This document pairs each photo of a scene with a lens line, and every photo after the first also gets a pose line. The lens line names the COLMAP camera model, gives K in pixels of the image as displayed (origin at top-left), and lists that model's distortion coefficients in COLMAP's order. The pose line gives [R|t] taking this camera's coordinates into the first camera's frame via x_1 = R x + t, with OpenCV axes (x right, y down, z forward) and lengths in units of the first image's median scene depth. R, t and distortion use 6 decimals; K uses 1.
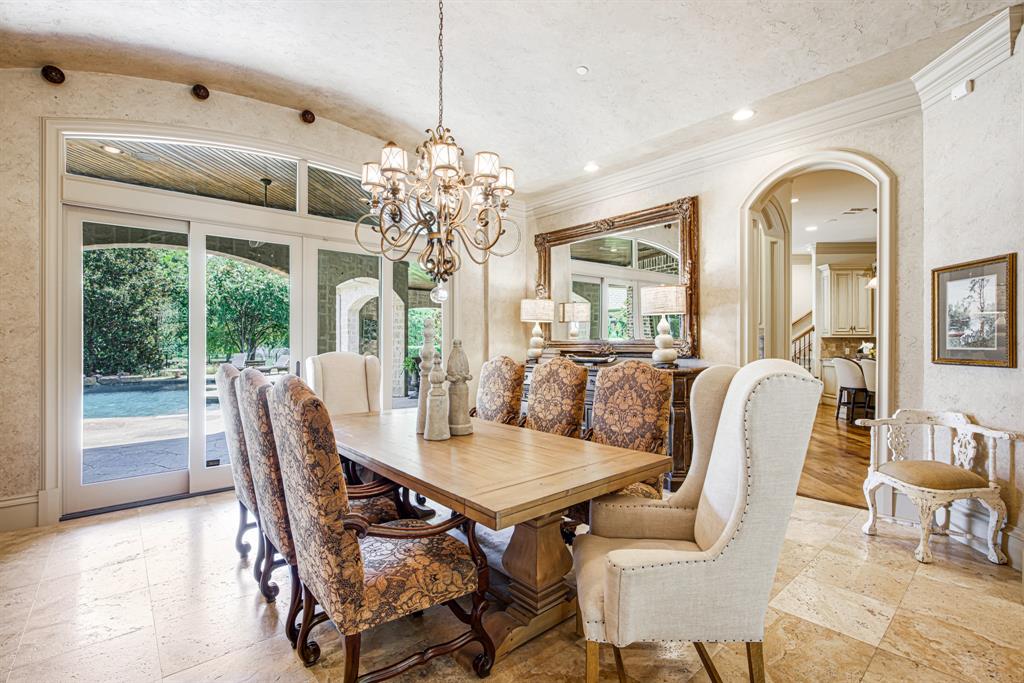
lens RADIAL K [[480.3, 0, 534.4], [0, 480.3, 342.8], [0, 0, 1]] dist [-0.021037, -0.000400]
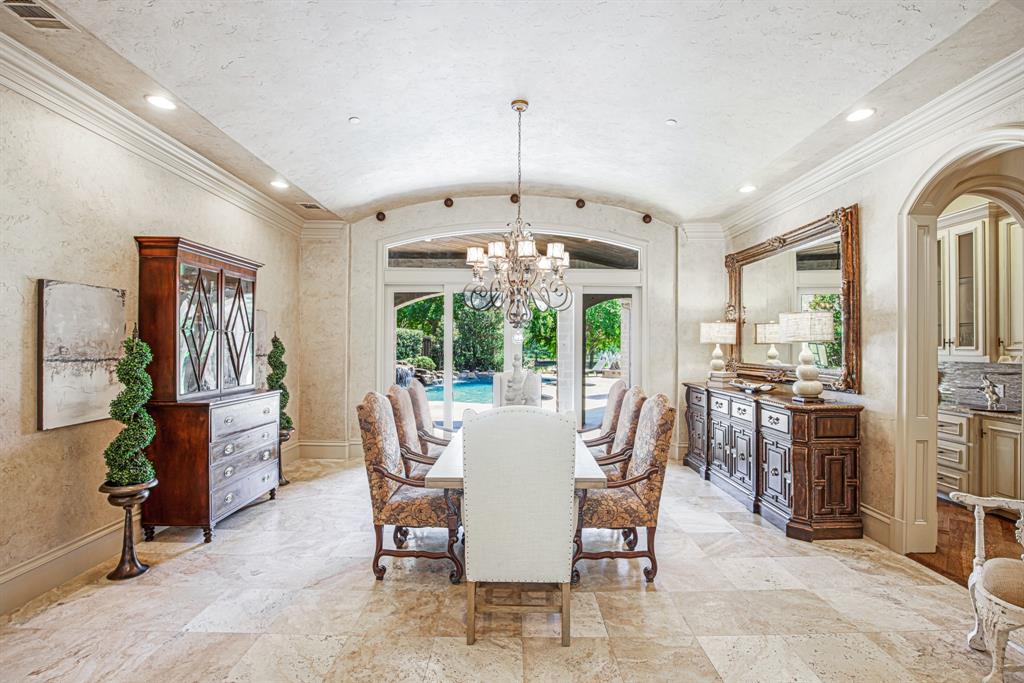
lens RADIAL K [[480.3, 0, 513.8], [0, 480.3, 343.0], [0, 0, 1]] dist [-0.021037, -0.000400]
pose [[0.741126, 0.006861, -0.671331, 0.460017], [-0.010814, 0.999940, -0.001718, -0.050704], [0.671279, 0.008533, 0.741155, -0.037134]]
